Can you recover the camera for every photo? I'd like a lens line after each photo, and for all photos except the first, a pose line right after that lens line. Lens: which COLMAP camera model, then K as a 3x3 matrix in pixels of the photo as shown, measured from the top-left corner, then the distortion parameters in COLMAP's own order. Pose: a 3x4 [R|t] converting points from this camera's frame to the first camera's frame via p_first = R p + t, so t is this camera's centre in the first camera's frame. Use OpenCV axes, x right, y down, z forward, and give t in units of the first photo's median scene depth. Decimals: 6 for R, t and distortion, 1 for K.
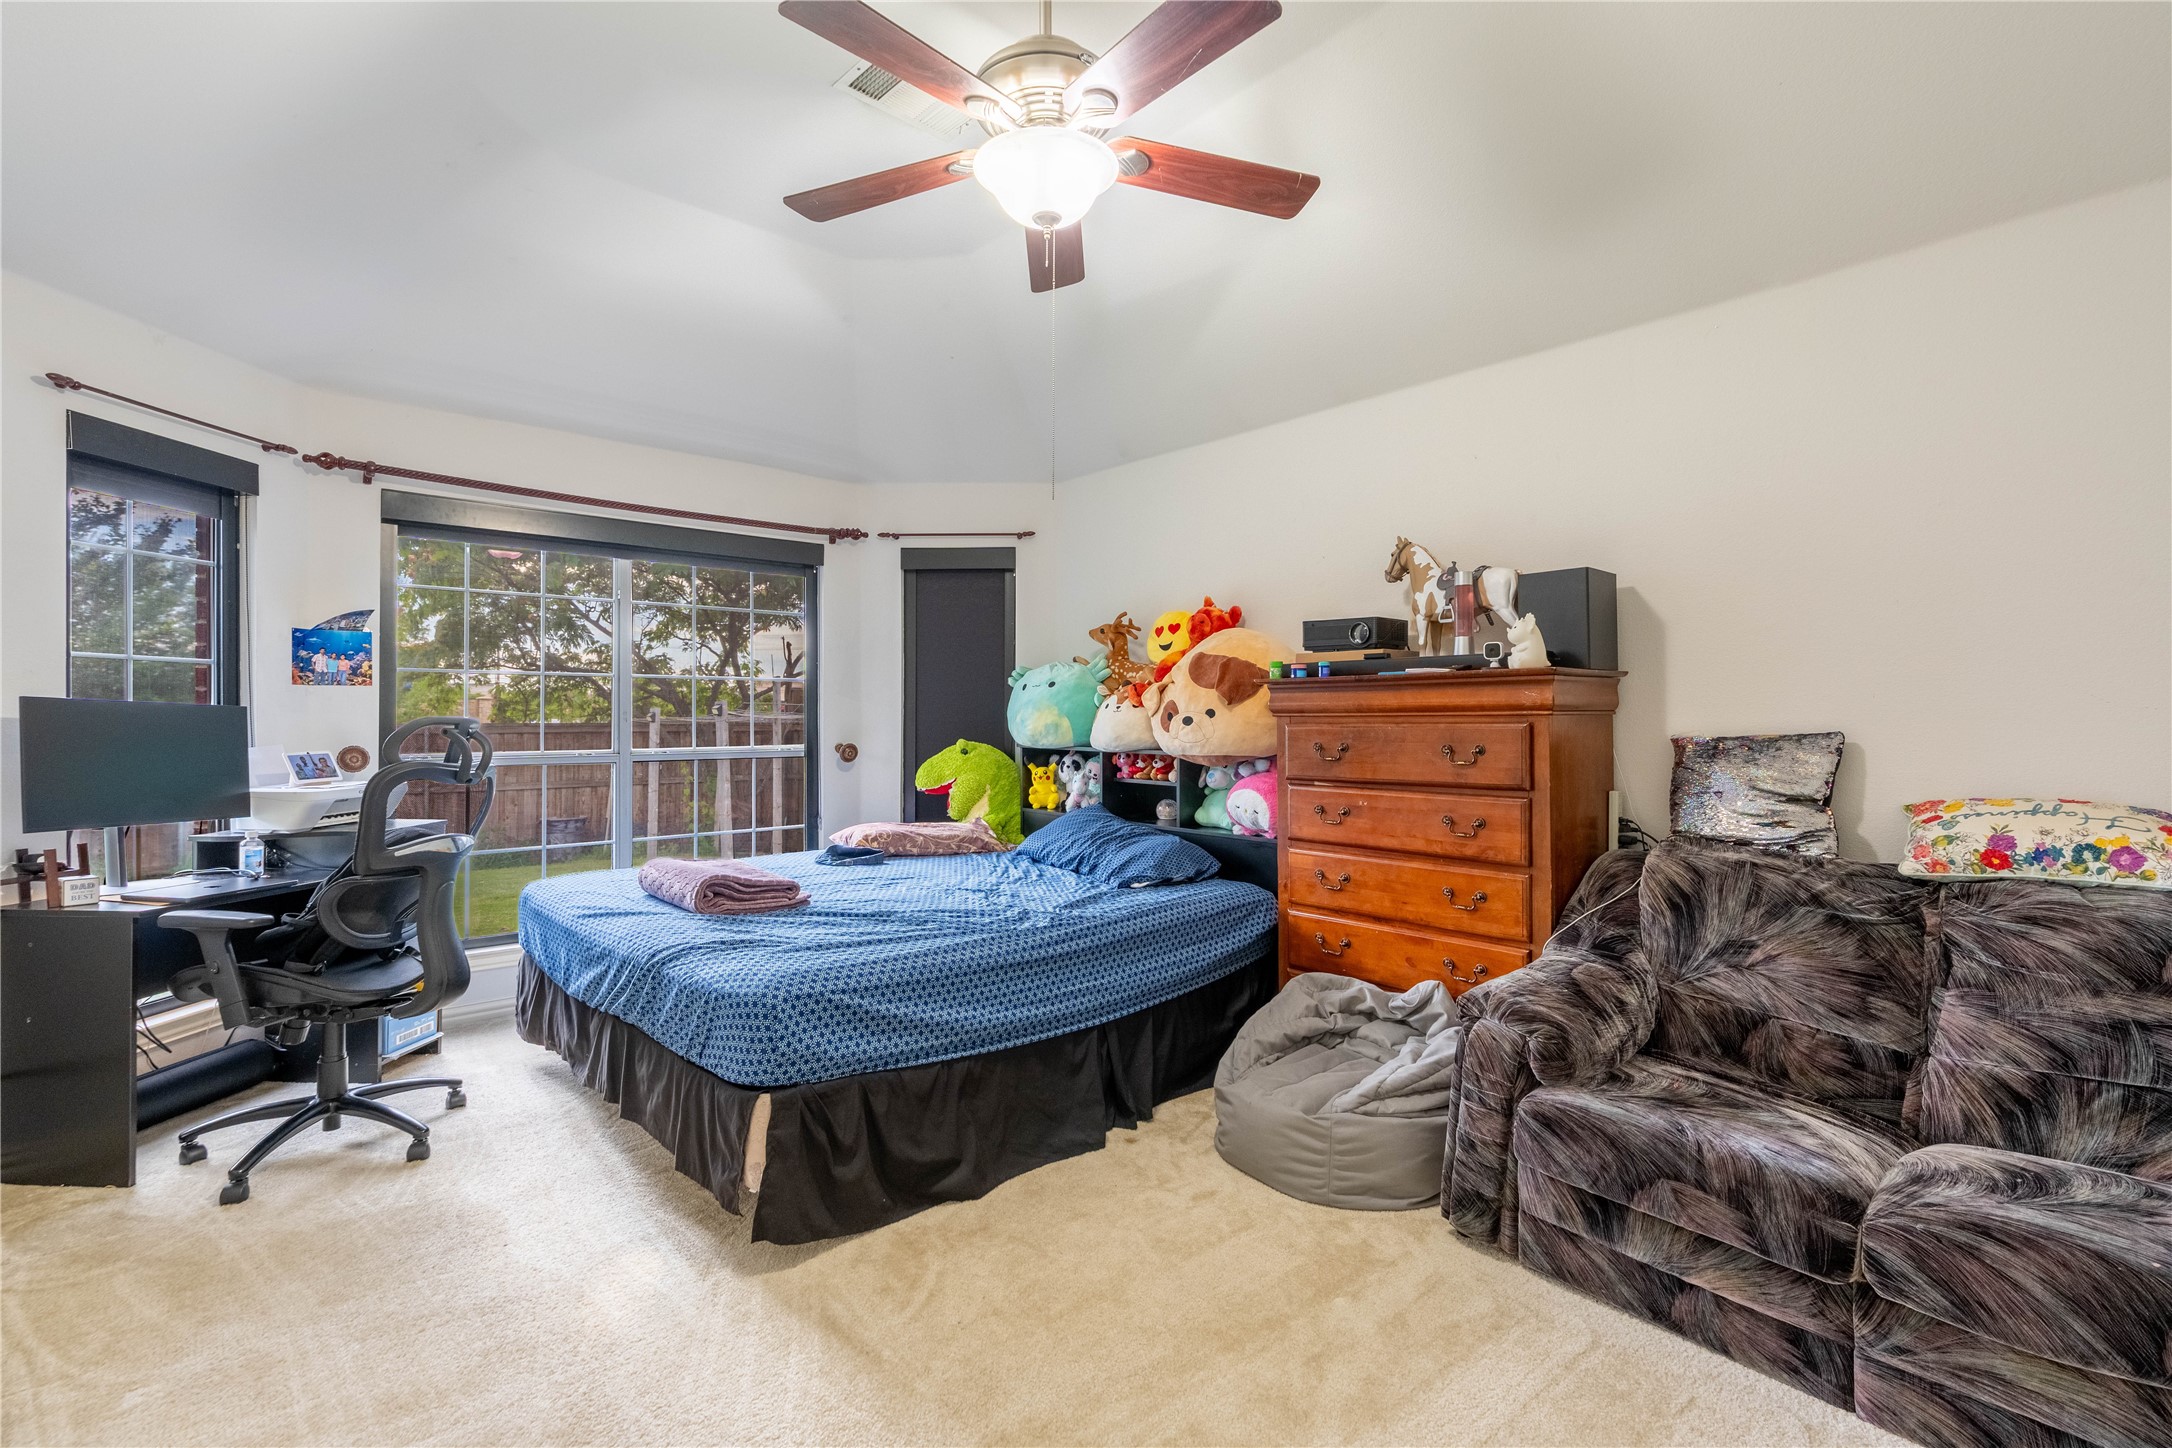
lens RADIAL K [[974.1, 0, 1080.7], [0, 974.1, 715.7], [0, 0, 1]] dist [-0.004101, 0.000882]
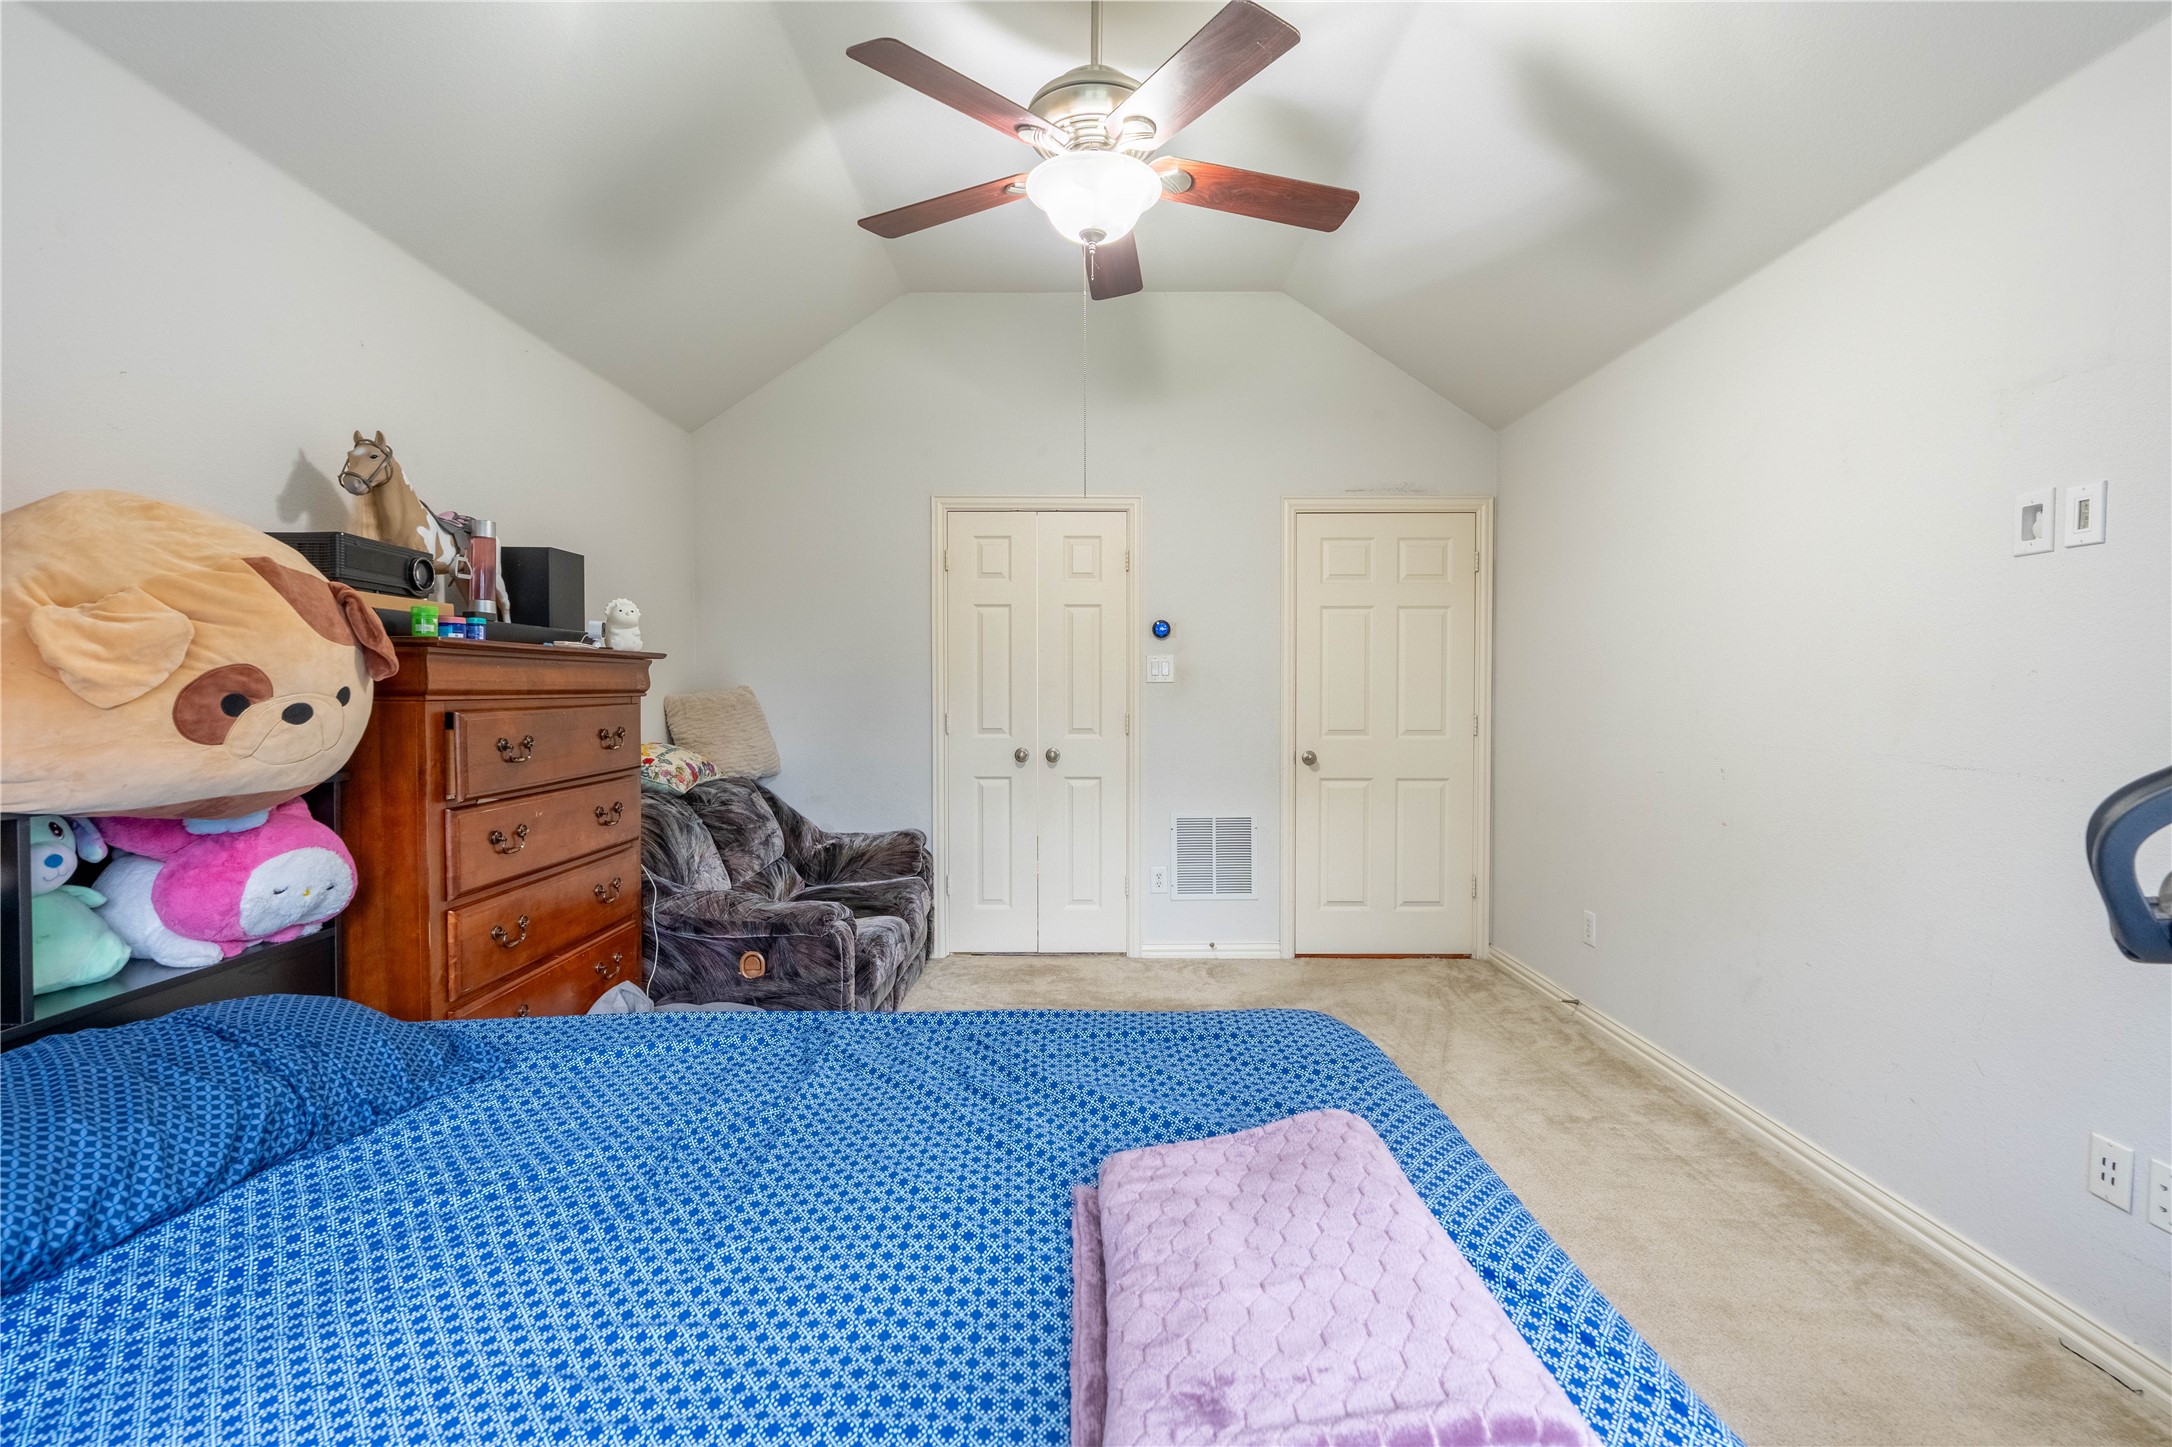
lens RADIAL K [[974.1, 0, 1080.7], [0, 974.1, 715.2], [0, 0, 1]] dist [-0.004101, 0.000882]
pose [[-0.744175, -0.015800, 0.667798, -0.531105], [0.001042, 0.999692, 0.024814, -0.005312], [-0.667984, 0.019162, -0.743929, 1.287649]]
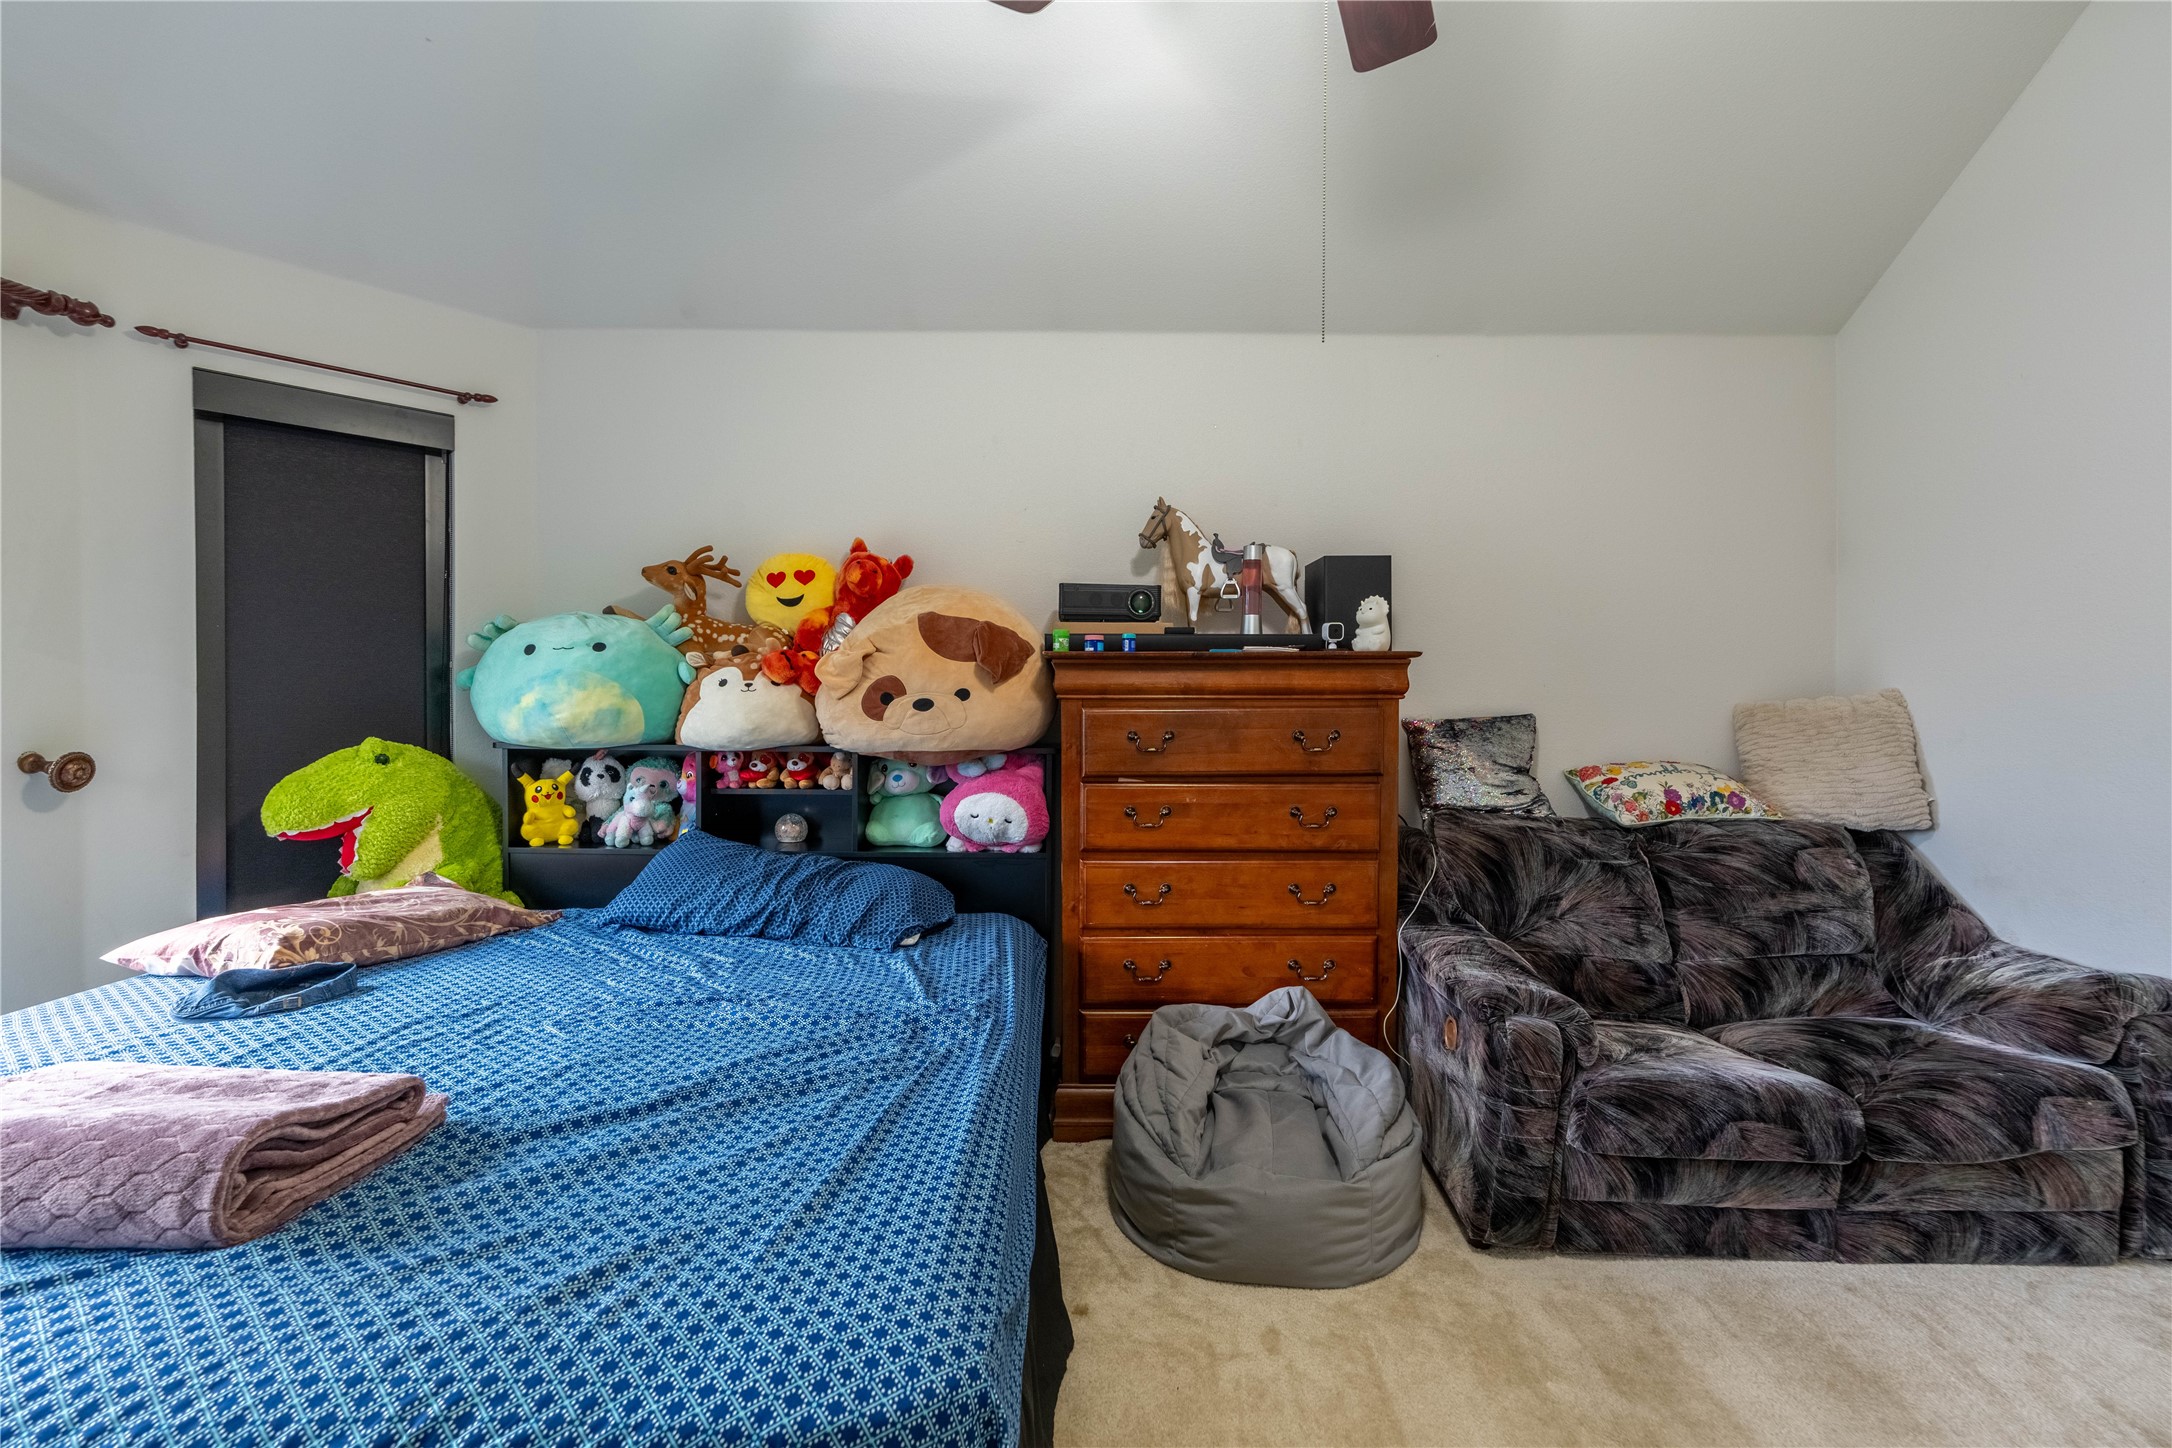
lens RADIAL K [[974.1, 0, 1080.7], [0, 974.1, 715.7], [0, 0, 1]] dist [-0.004101, 0.000882]
pose [[0.659834, -0.006594, 0.751382, -0.426805], [-0.004121, 0.999915, 0.012394, 0.004765], [-0.751400, -0.011274, 0.659751, 0.505939]]
